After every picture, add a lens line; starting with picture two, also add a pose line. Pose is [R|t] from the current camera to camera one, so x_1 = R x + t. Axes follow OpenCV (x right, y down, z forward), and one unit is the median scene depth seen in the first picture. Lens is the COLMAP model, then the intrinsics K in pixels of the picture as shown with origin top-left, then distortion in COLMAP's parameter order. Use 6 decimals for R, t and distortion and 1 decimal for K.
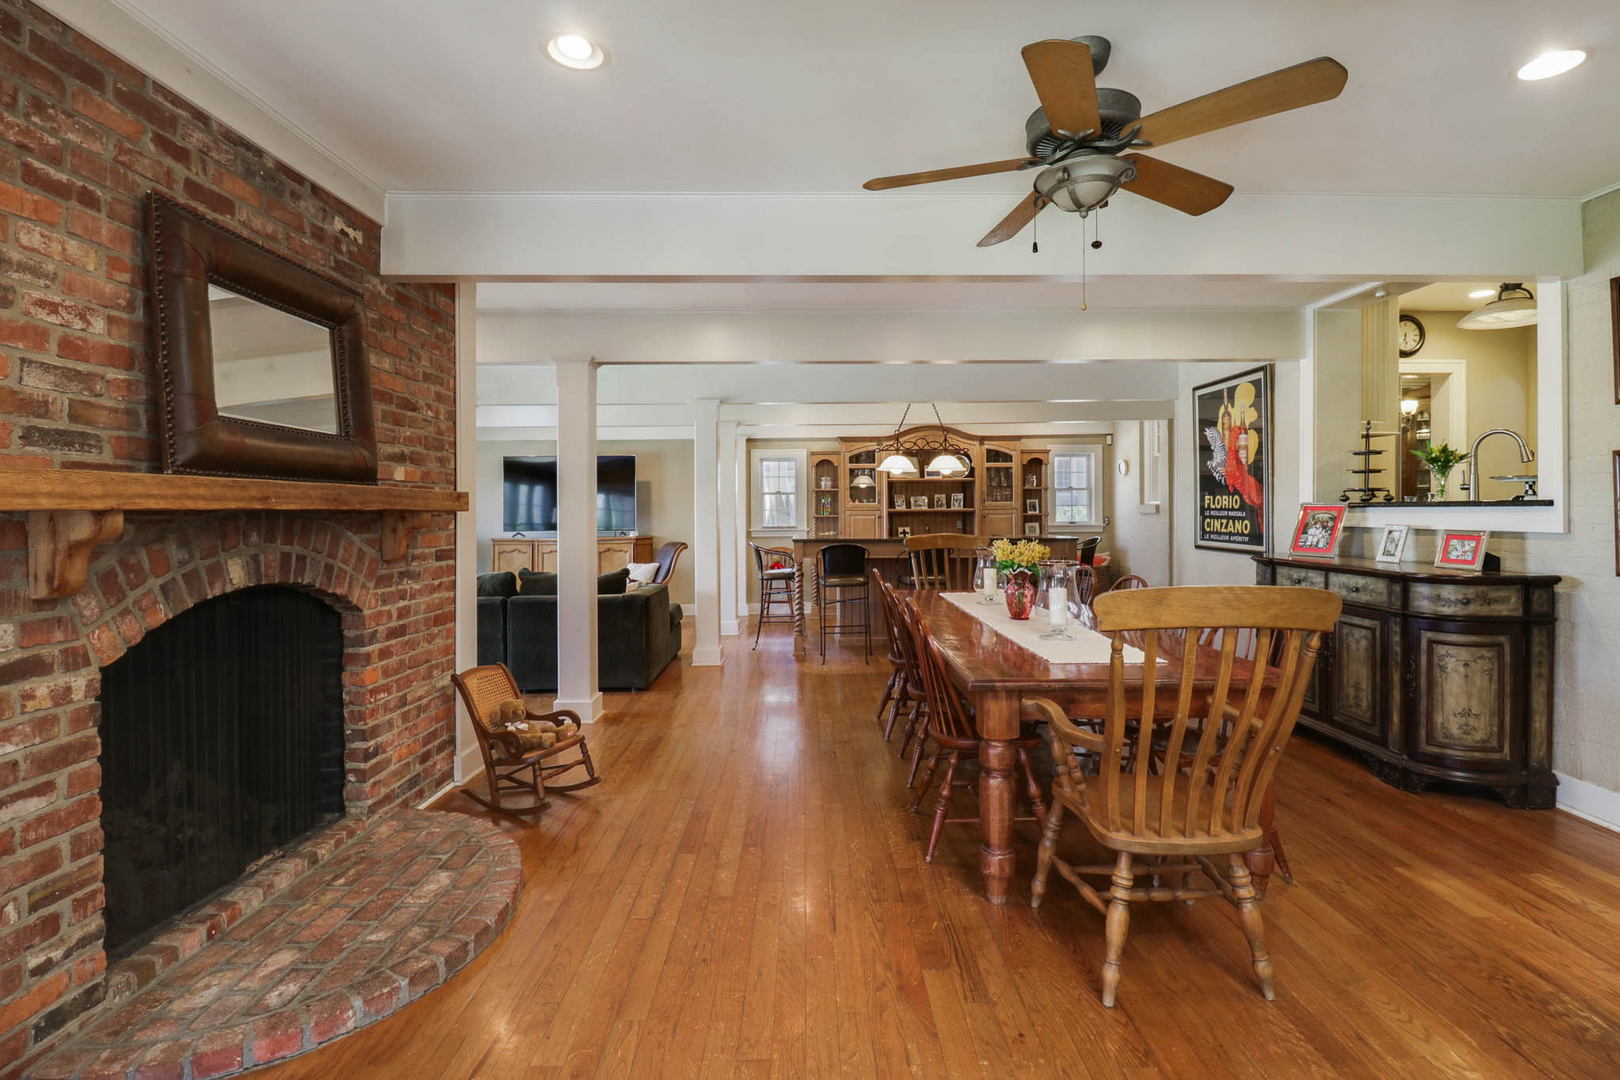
lens RADIAL K [[756.5, 0, 818.0], [0, 756.5, 511.7], [0, 0, 1]] dist [-0.000224, -0.000831]
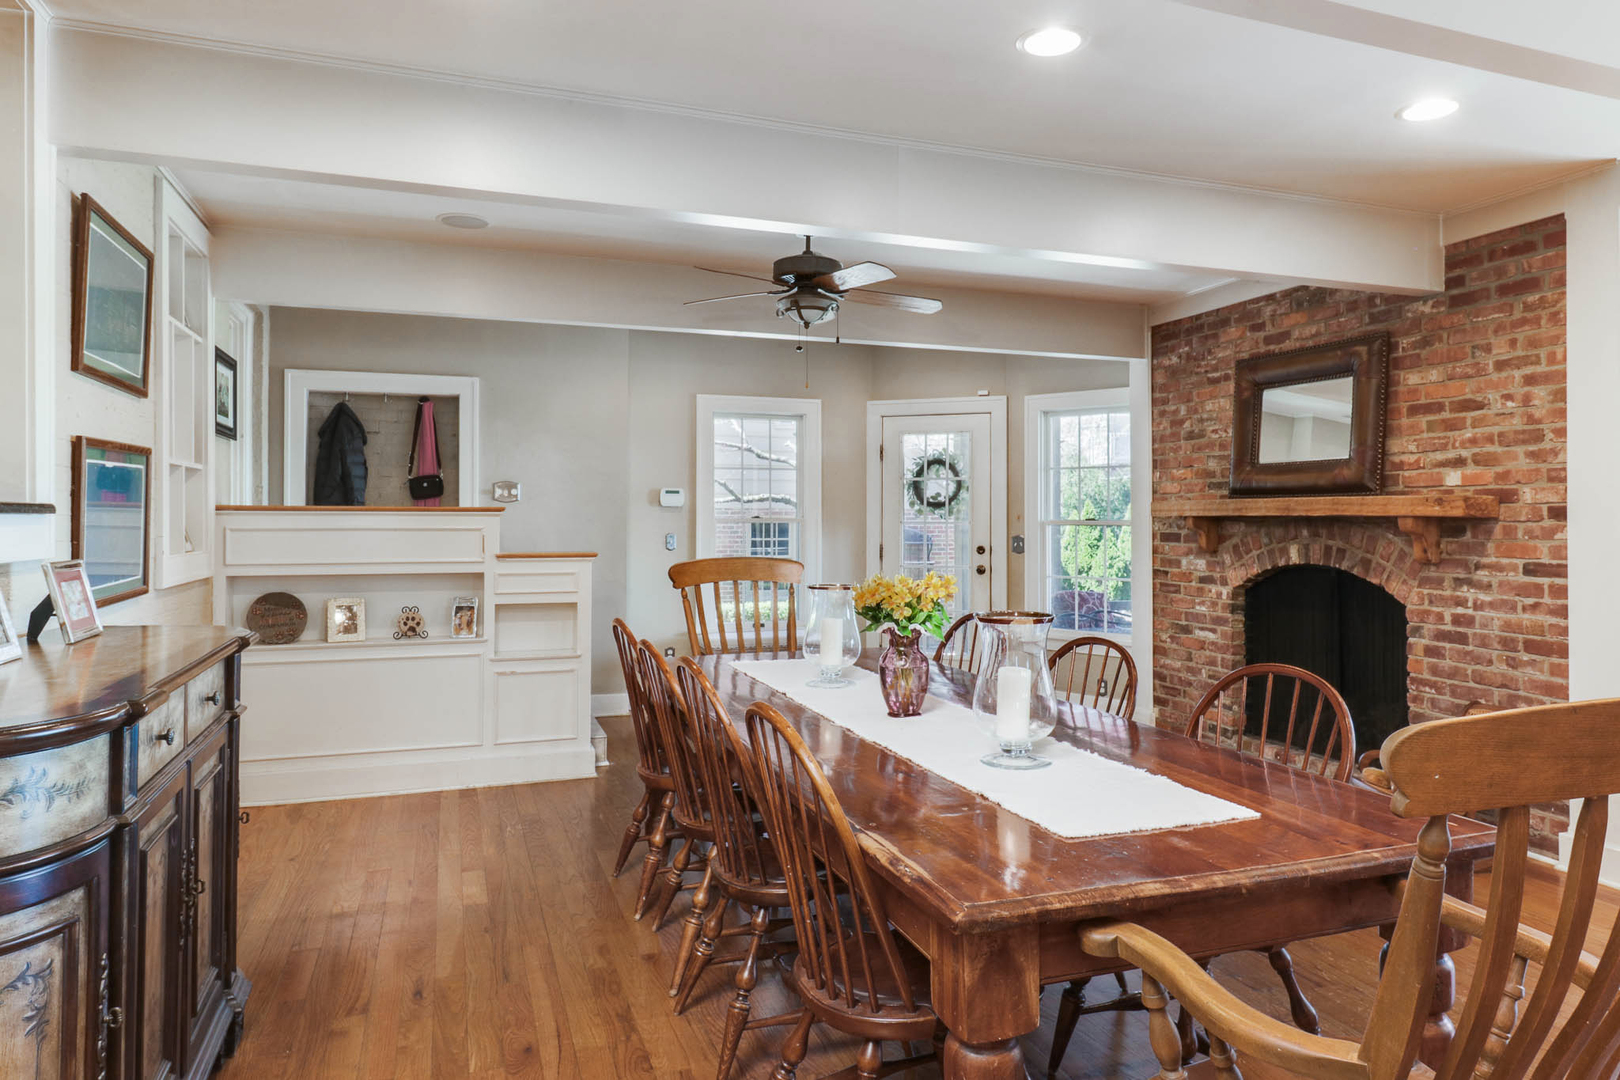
lens RADIAL K [[1010.1, 0, 812.5], [0, 1010.1, 508.5], [0, 0, 1]] dist [0.000166, -0.000215]
pose [[-0.947349, 0.000410, -0.320203, 0.816897], [0.002703, 0.999974, -0.006718, -0.005330], [0.320192, -0.007230, -0.947325, 2.422062]]
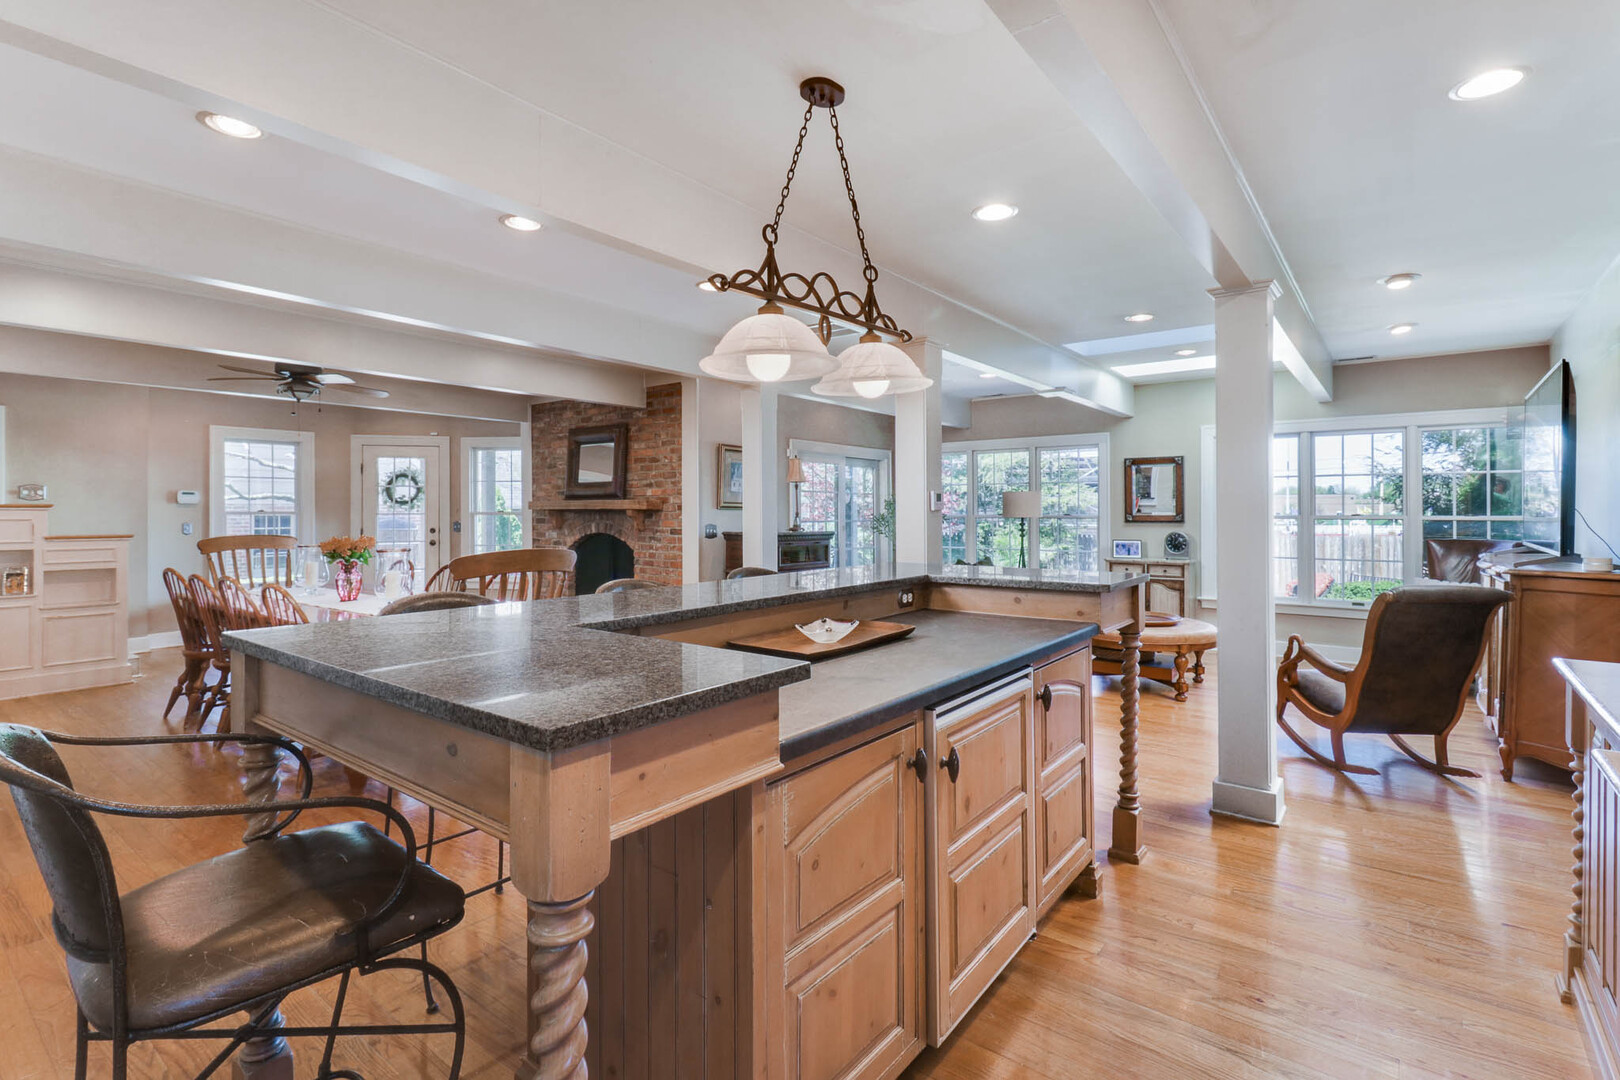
lens RADIAL K [[756.5, 0, 818.0], [0, 756.5, 511.7], [0, 0, 1]] dist [-0.000224, -0.000831]
pose [[-0.614702, 0.007336, -0.788726, 1.092877], [0.004248, 0.999973, 0.005990, -0.005892], [0.788748, 0.000332, -0.614716, 3.363026]]
